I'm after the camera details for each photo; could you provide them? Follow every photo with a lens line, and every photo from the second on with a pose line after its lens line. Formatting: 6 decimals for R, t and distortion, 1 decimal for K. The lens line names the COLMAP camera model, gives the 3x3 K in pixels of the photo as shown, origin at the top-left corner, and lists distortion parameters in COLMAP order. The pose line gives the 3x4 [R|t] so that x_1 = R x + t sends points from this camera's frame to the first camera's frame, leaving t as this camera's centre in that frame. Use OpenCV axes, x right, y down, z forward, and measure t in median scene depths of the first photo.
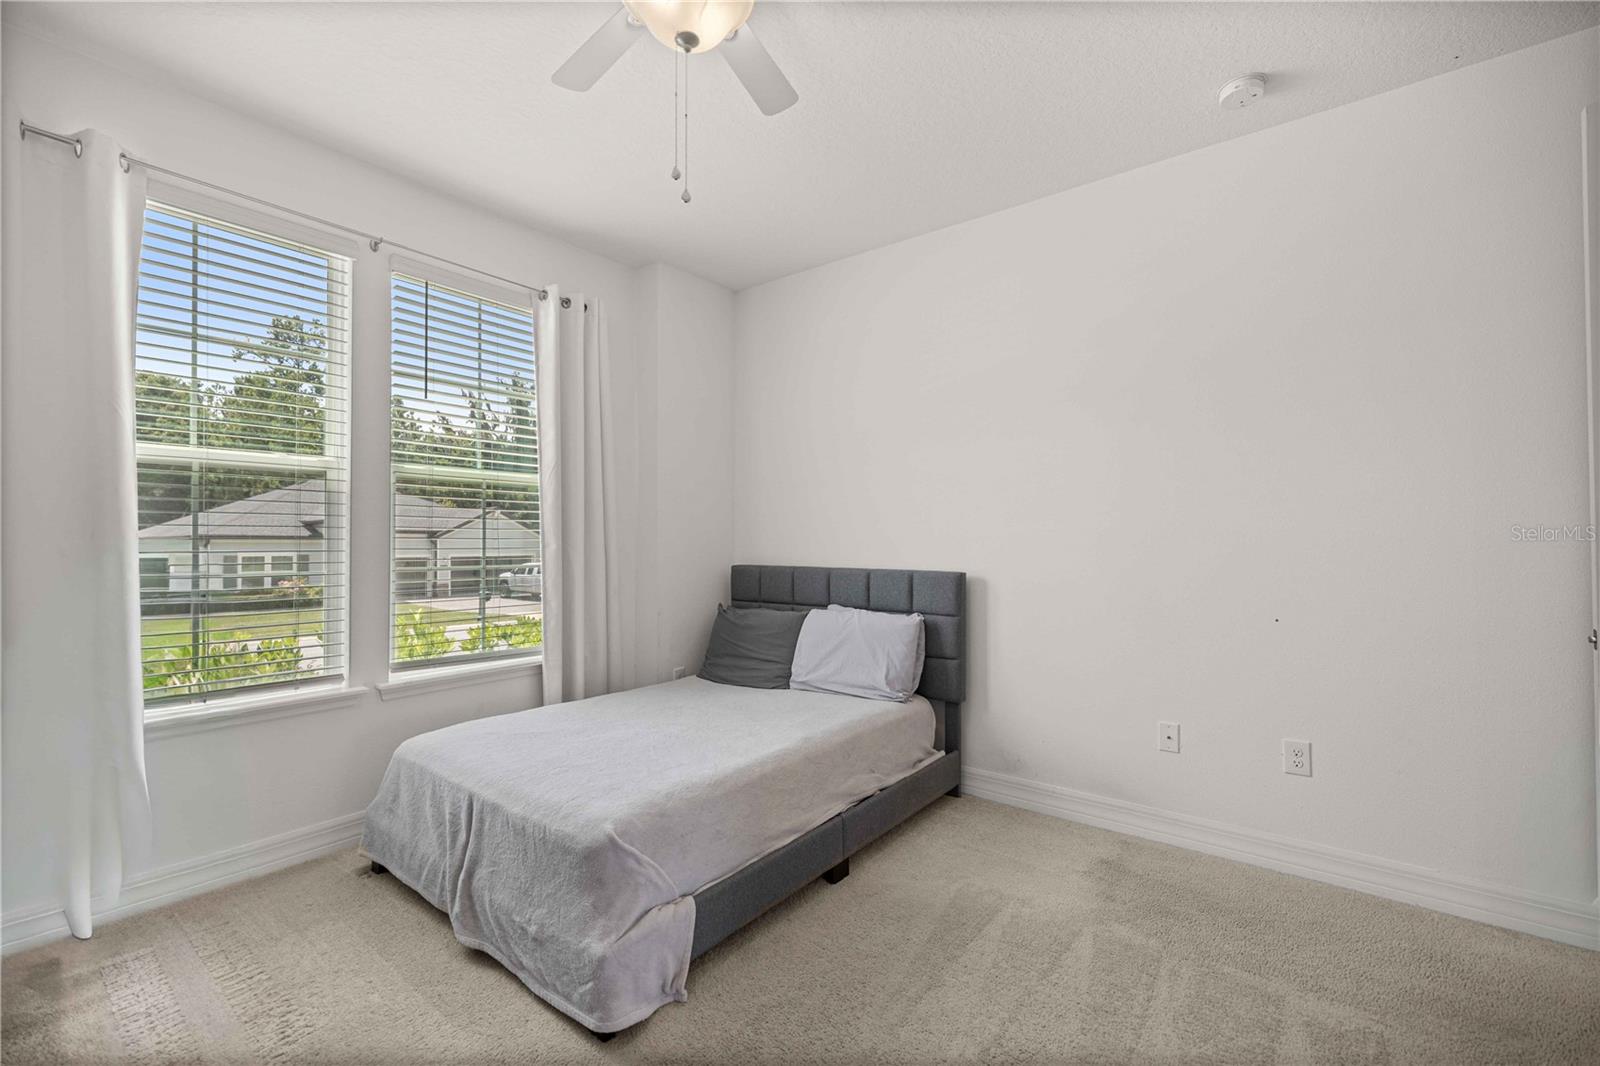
lens RADIAL K [[675.8, 0, 802.9], [0, 675.8, 533.8], [0, 0, 1]] dist [0.001193, 0.000079]
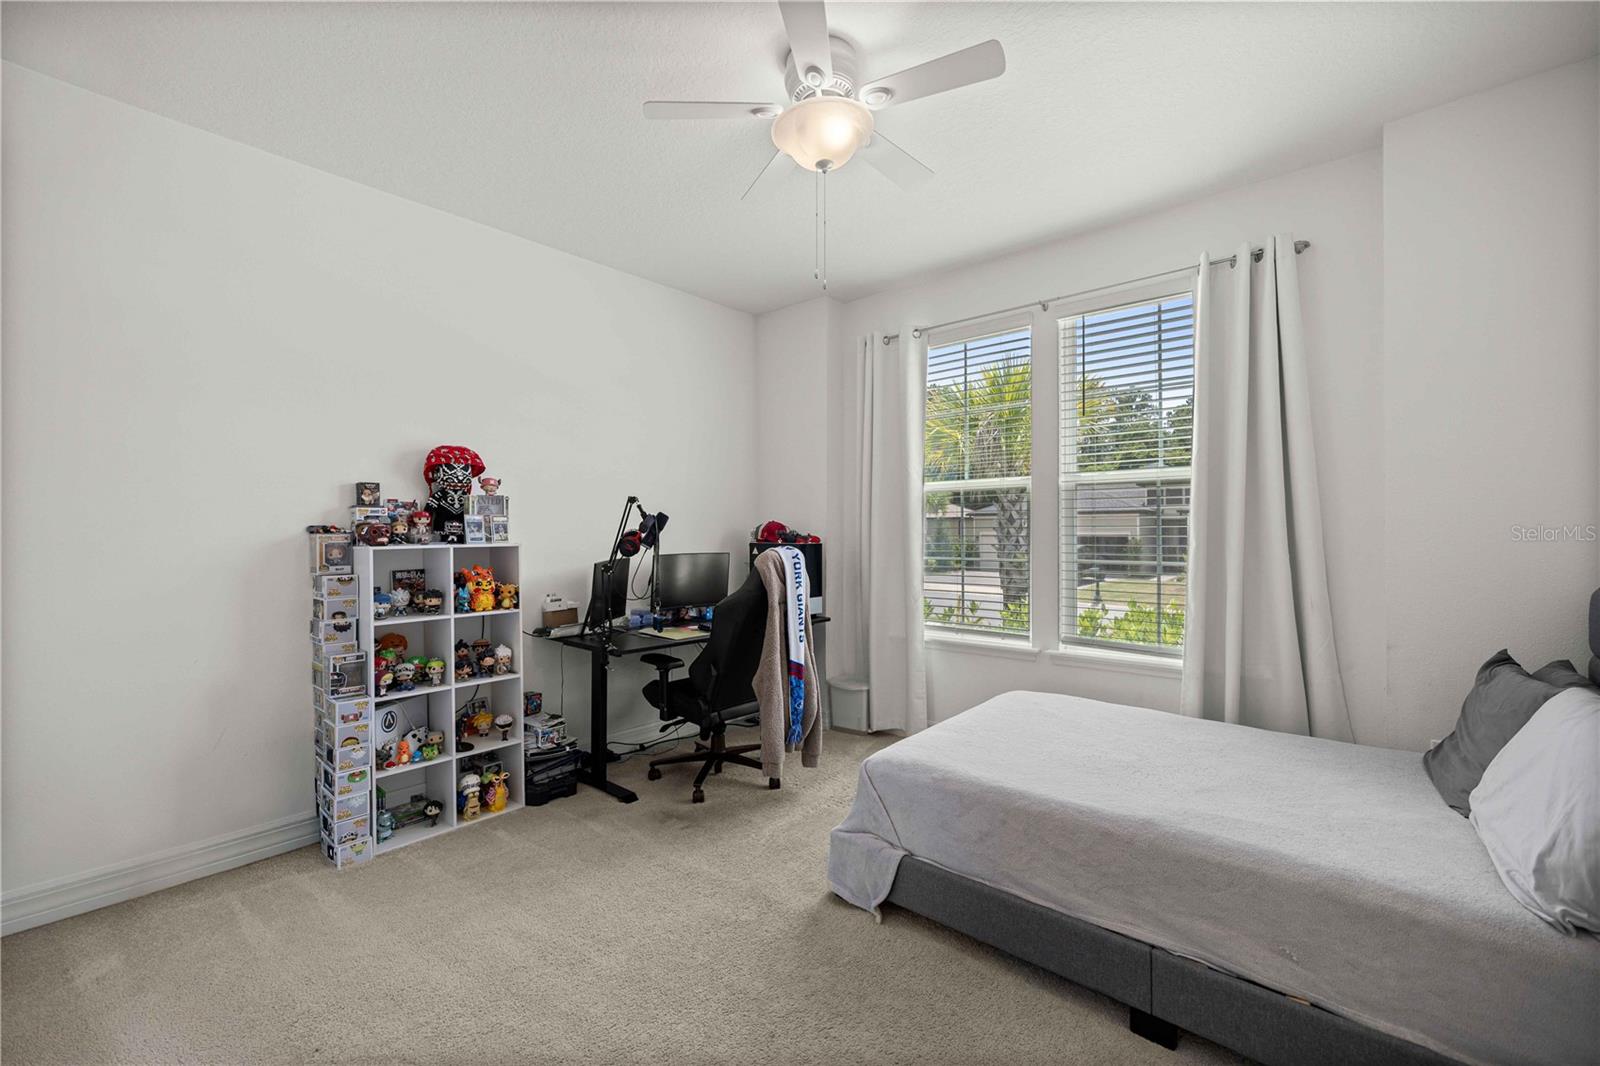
lens RADIAL K [[680.4, 0, 796.9], [0, 680.4, 527.3], [0, 0, 1]] dist [0.001844, 0.000205]
pose [[-0.070654, -0.000221, -0.997501, 0.773946], [0.017858, 0.999839, -0.001487, -0.017984], [0.997341, -0.017919, -0.070639, 0.696658]]
